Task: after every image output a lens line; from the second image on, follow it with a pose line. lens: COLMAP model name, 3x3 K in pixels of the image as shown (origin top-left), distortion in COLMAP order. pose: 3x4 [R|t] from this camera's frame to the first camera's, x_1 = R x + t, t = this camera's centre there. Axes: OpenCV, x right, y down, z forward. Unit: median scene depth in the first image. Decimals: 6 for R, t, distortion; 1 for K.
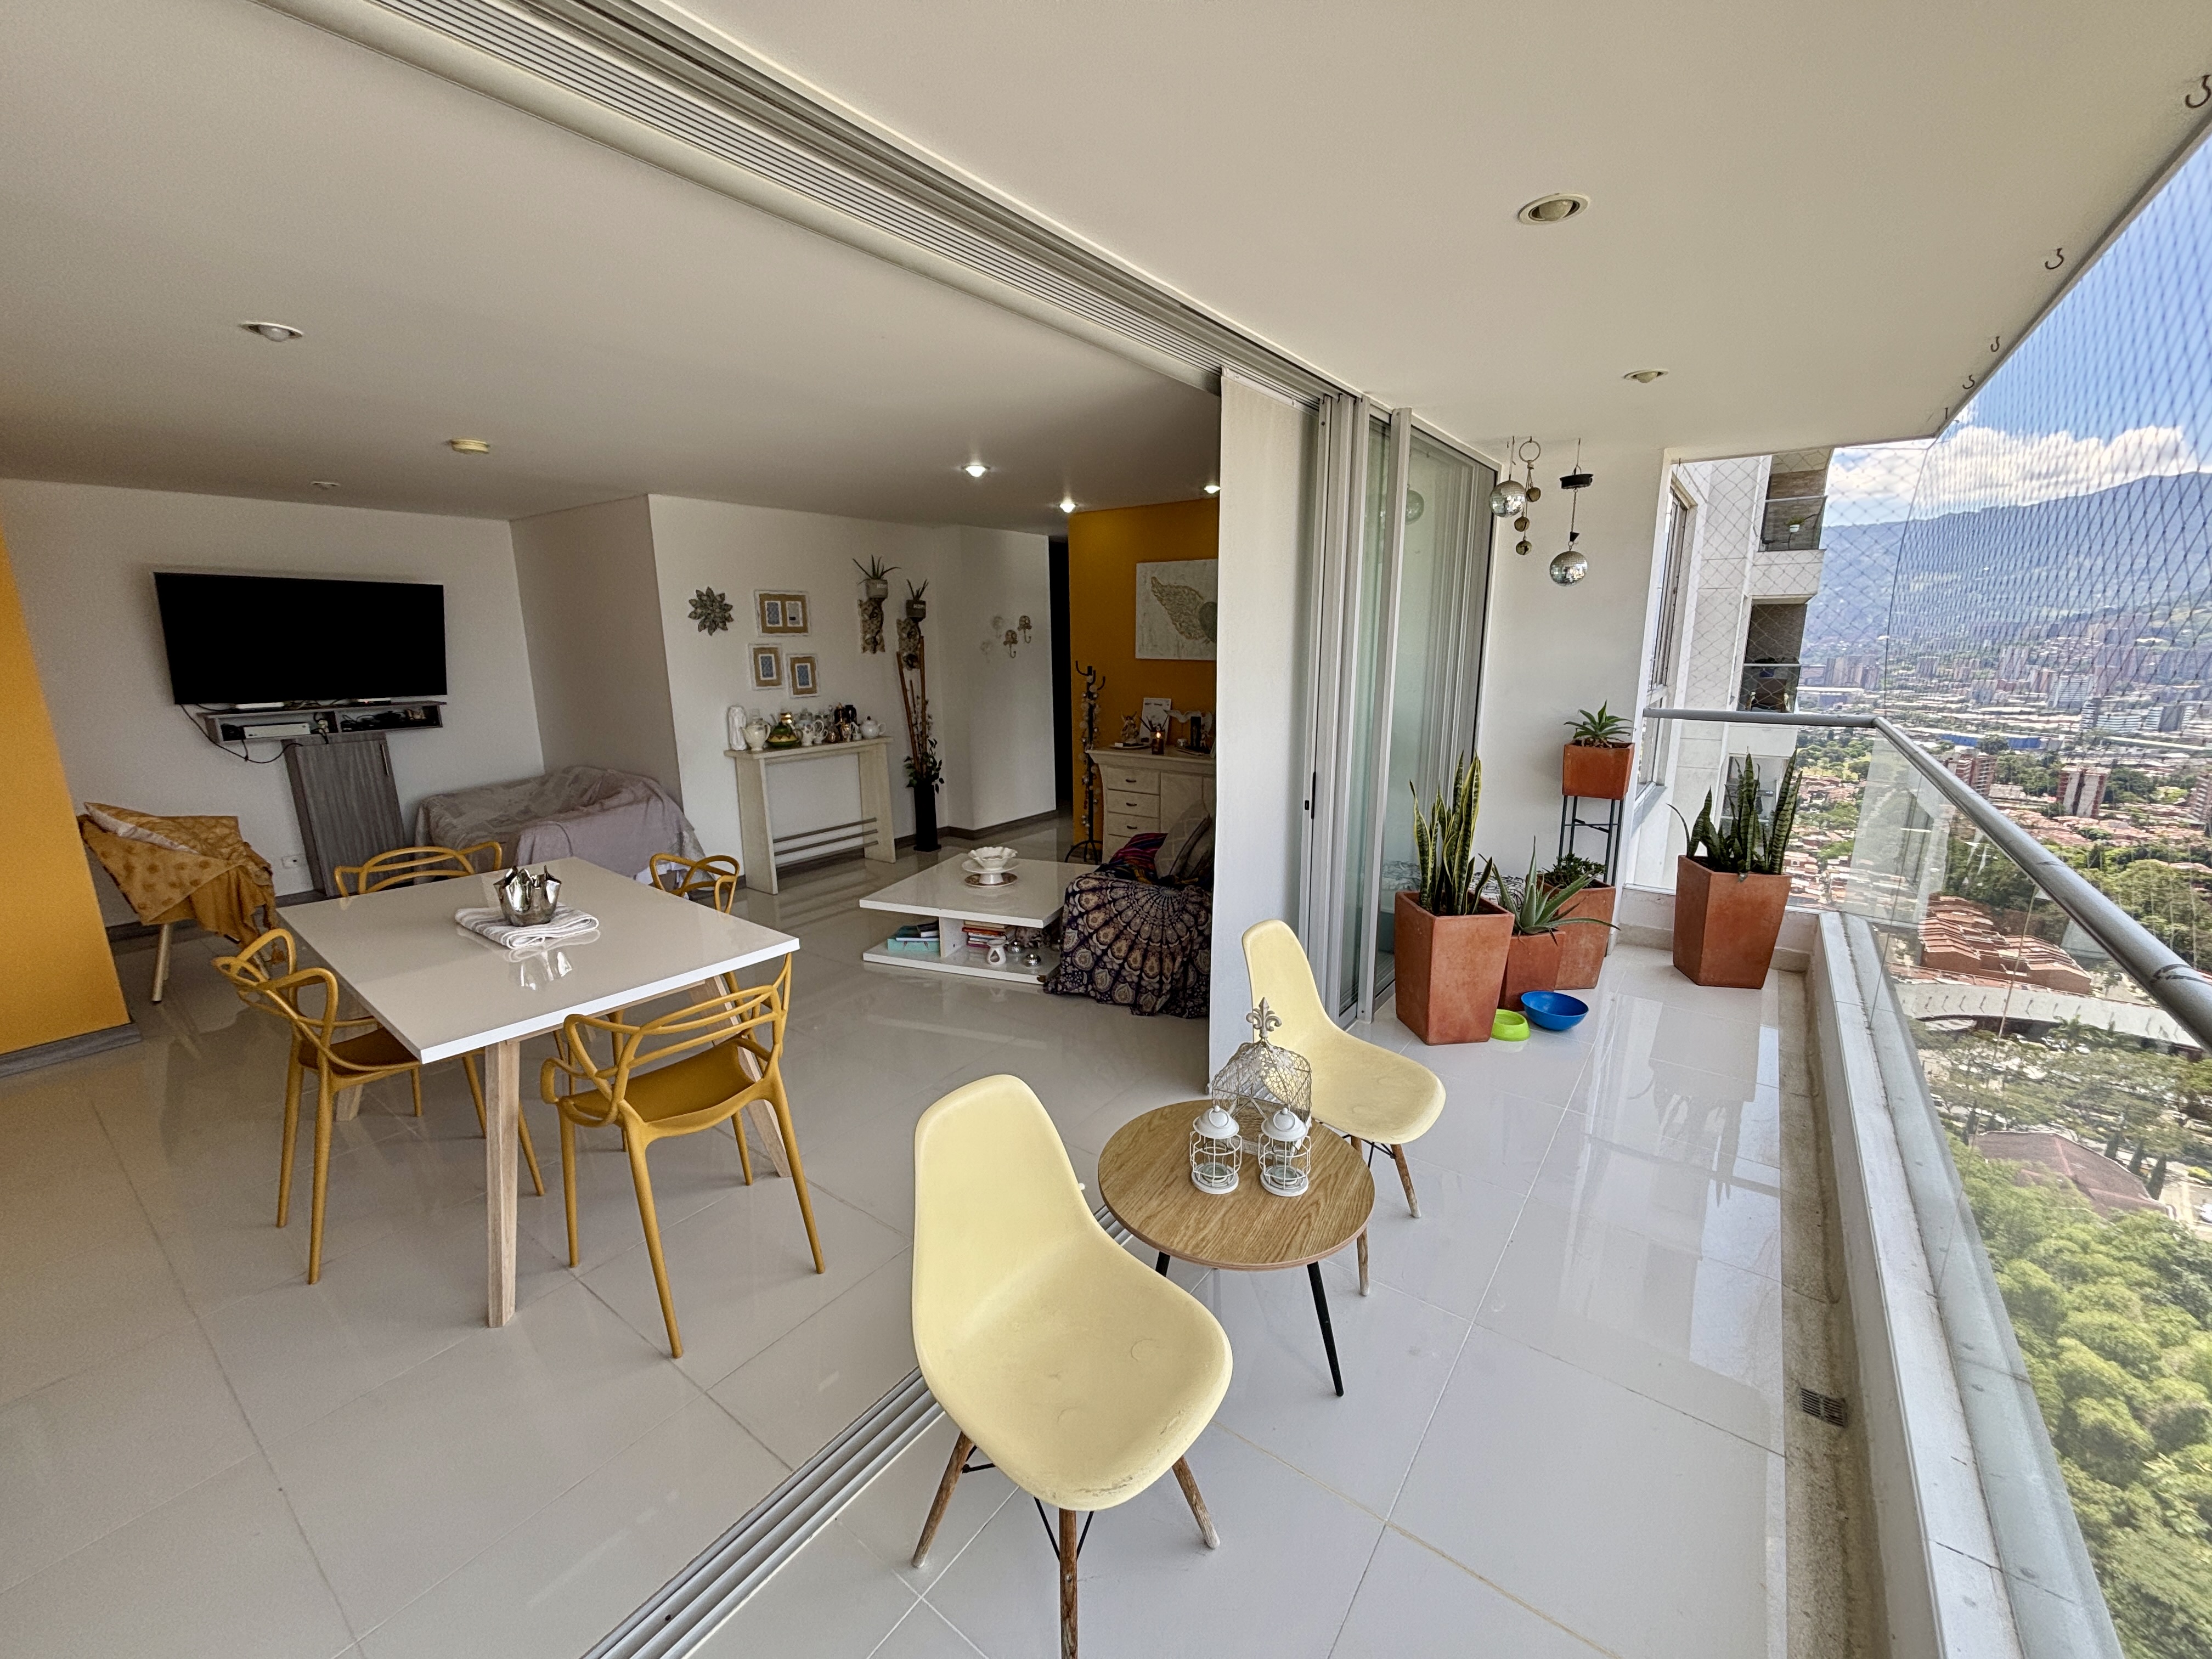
lens RADIAL K [[886.8, 0, 1094.2], [0, 886.8, 834.8], [0, 0, 1]] dist [-0.000850, 0.000087]
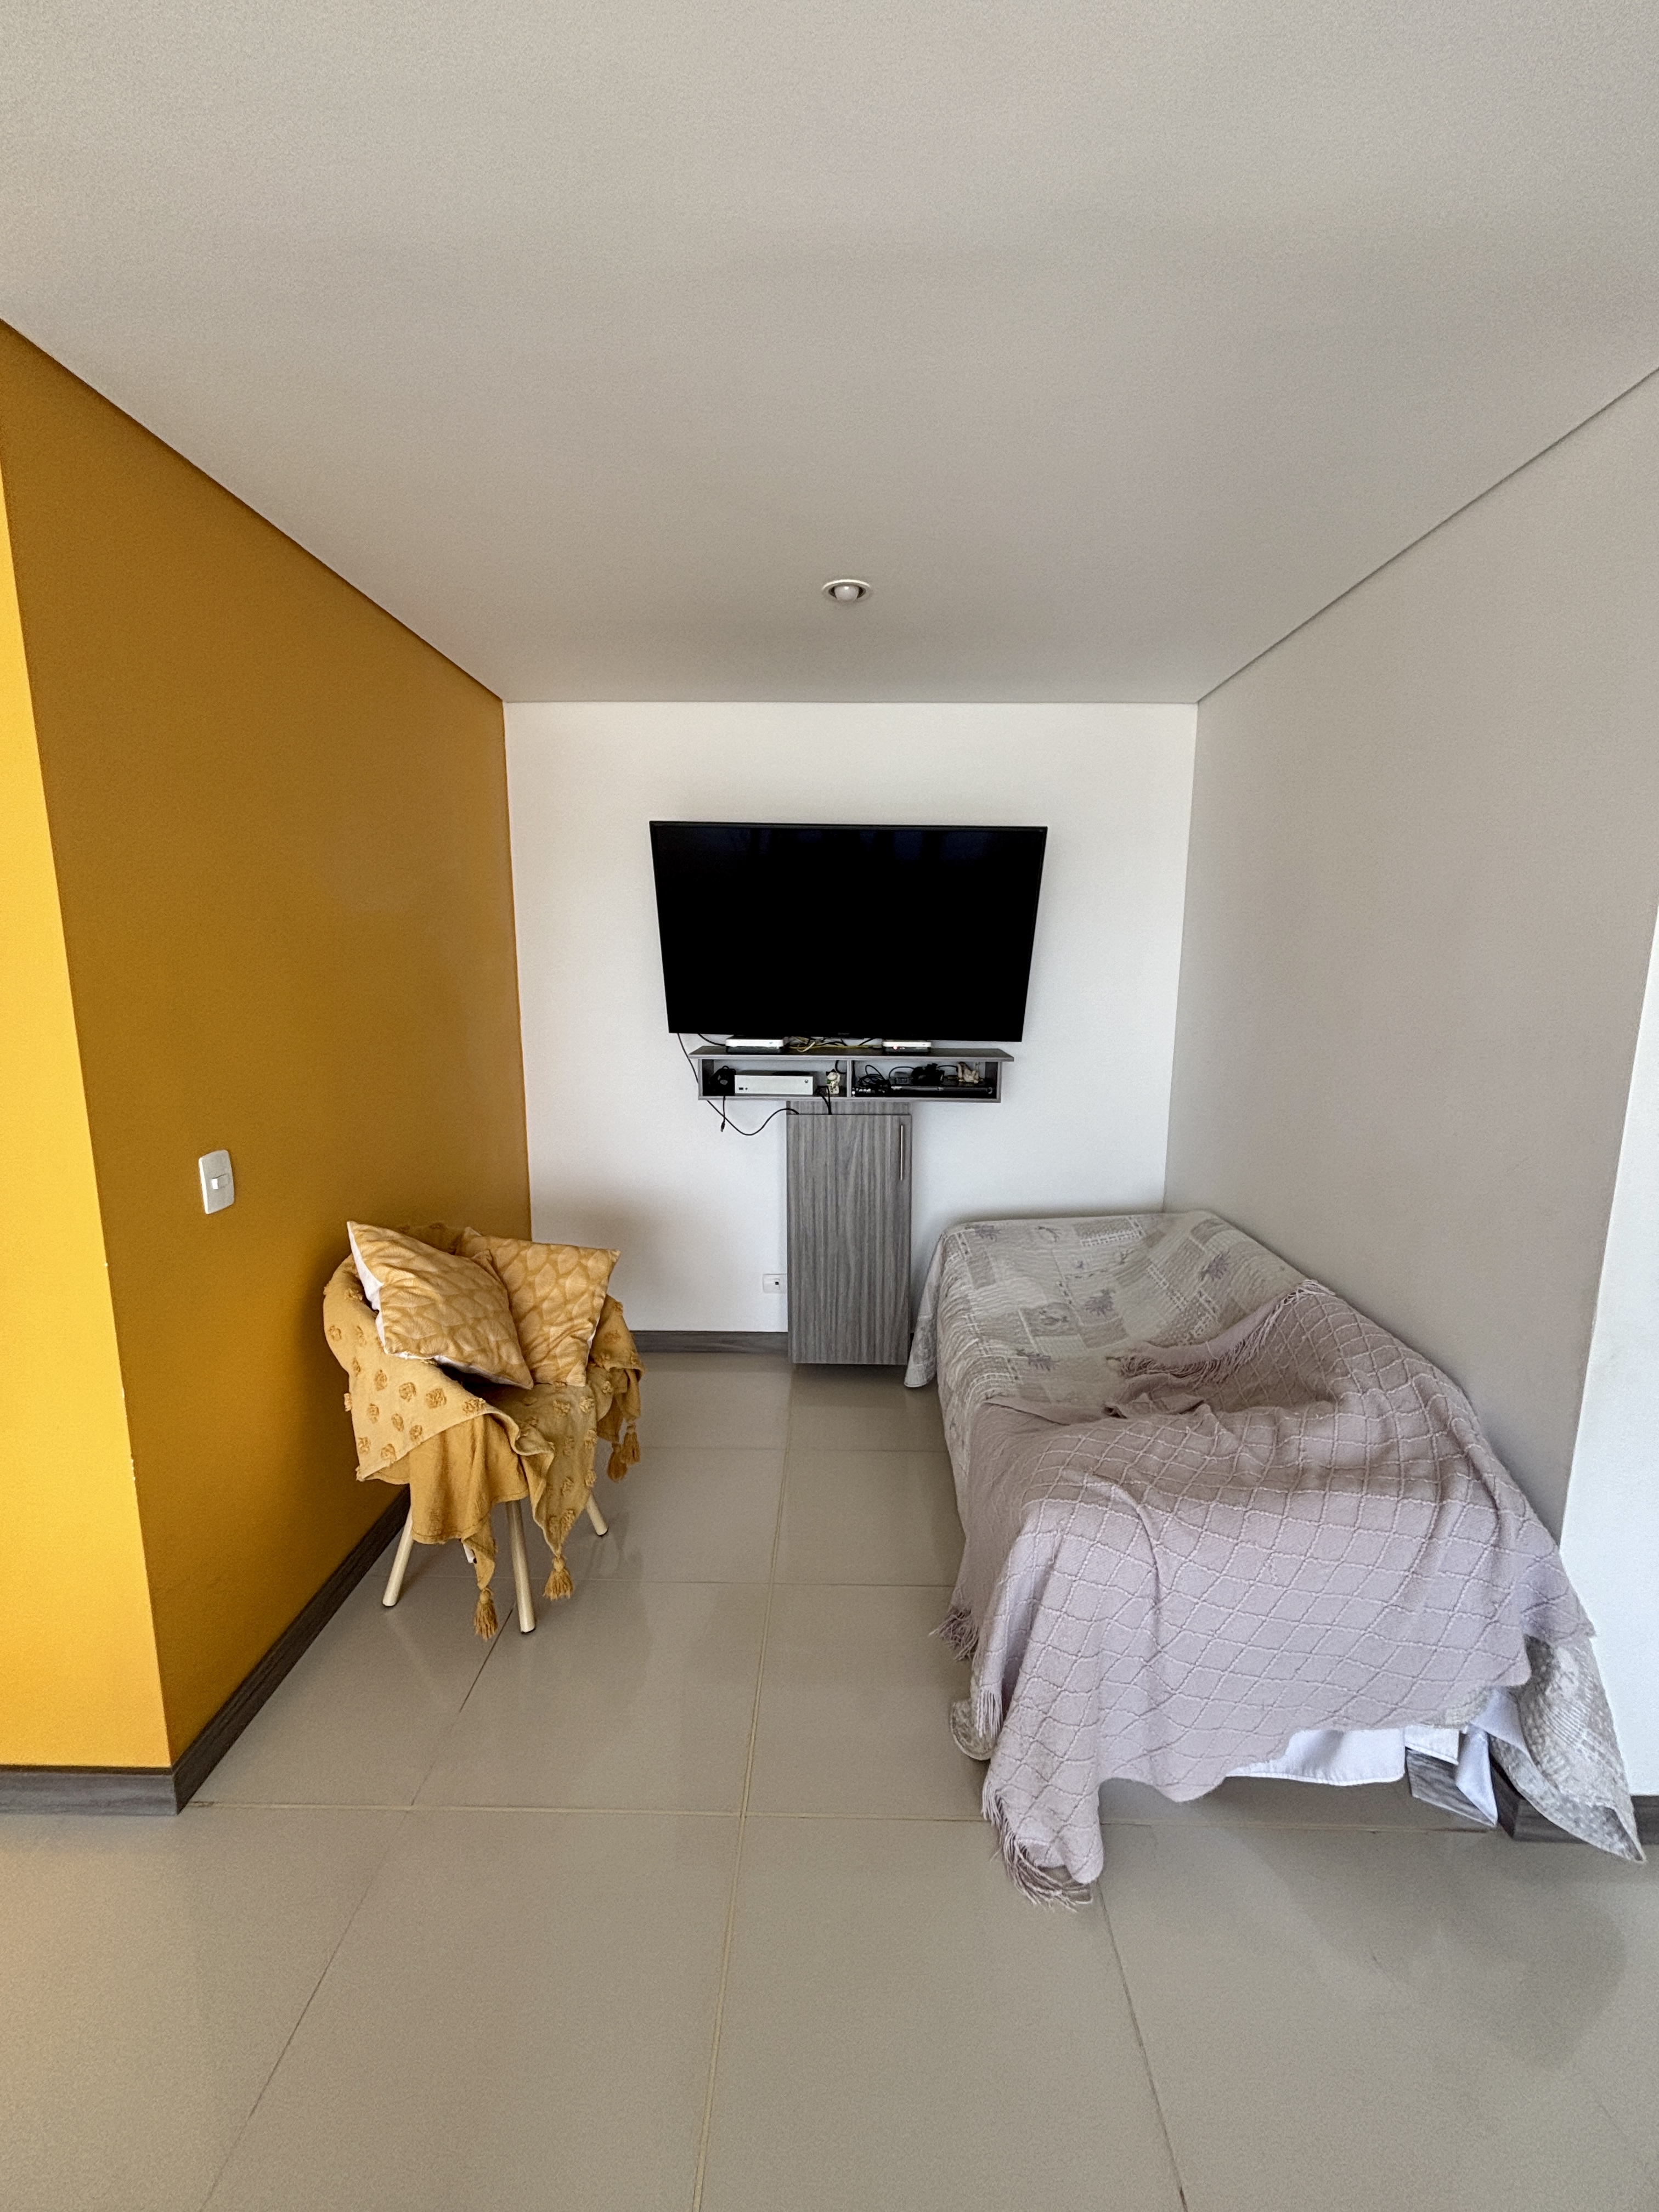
lens RADIAL K [[886.8, 0, 820.8], [0, 886.8, 1105.5], [0, 0, 1]] dist [-0.000850, 0.000087]
pose [[0.579262, 0.146184, -0.801926, -0.390755], [-0.186260, 0.981498, 0.044376, -0.129188], [0.793576, 0.123661, 0.595773, 0.629290]]
